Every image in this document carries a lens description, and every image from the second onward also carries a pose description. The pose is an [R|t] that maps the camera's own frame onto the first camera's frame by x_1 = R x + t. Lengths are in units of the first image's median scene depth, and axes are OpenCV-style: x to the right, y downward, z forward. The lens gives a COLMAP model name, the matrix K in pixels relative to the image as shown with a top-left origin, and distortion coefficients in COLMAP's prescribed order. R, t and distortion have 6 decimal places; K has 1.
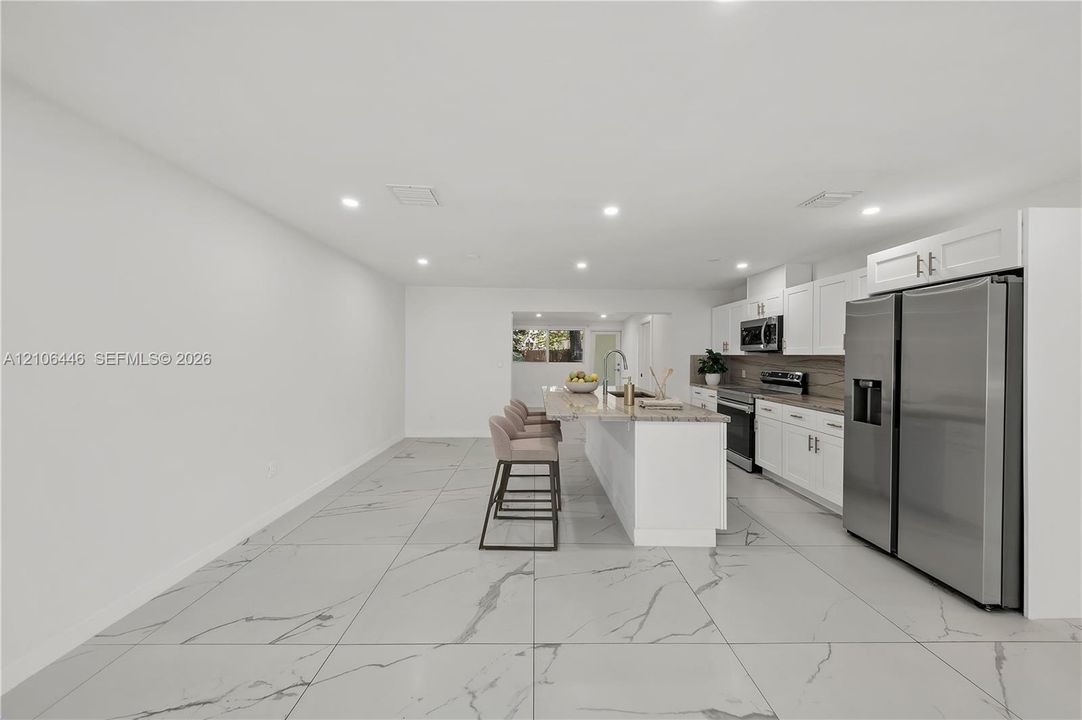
lens RADIAL K [[361.7, 0, 537.6], [0, 361.7, 356.9], [0, 0, 1]] dist [0.000251, -0.000046]
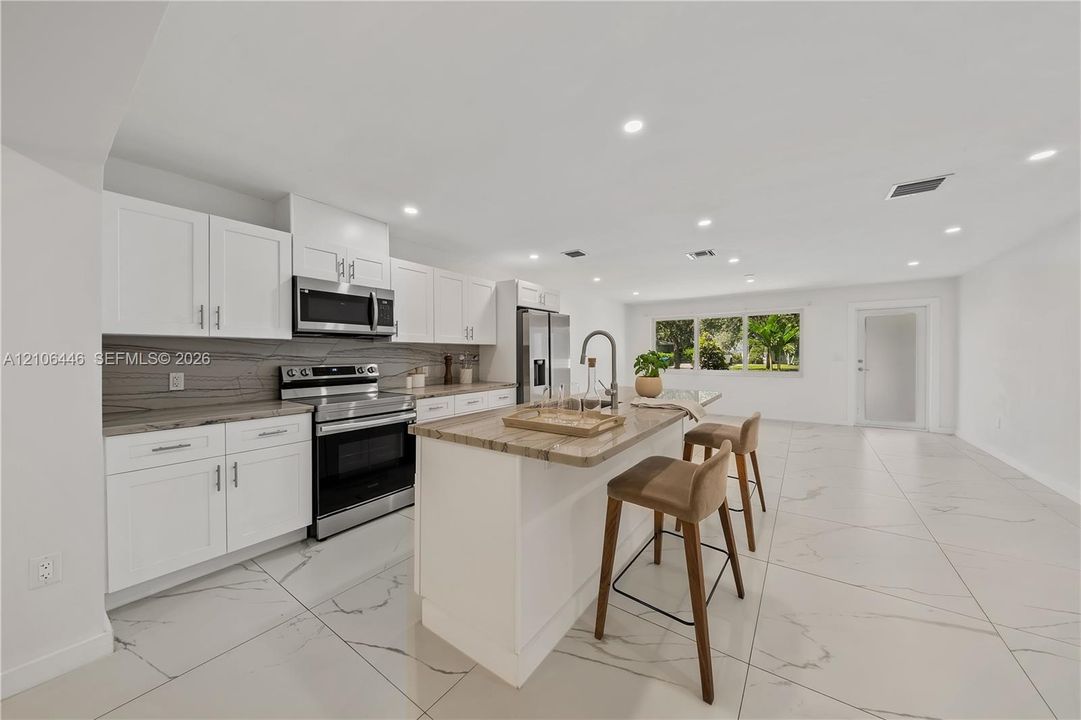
lens RADIAL K [[367.9, 0, 536.2], [0, 367.9, 358.5], [0, 0, 1]] dist [-0.000541, -0.000150]
pose [[-0.809478, -0.016517, 0.586918, -0.041782], [-0.004783, 0.999757, 0.021538, 0.012709], [-0.587131, 0.014627, -0.809360, 1.510727]]
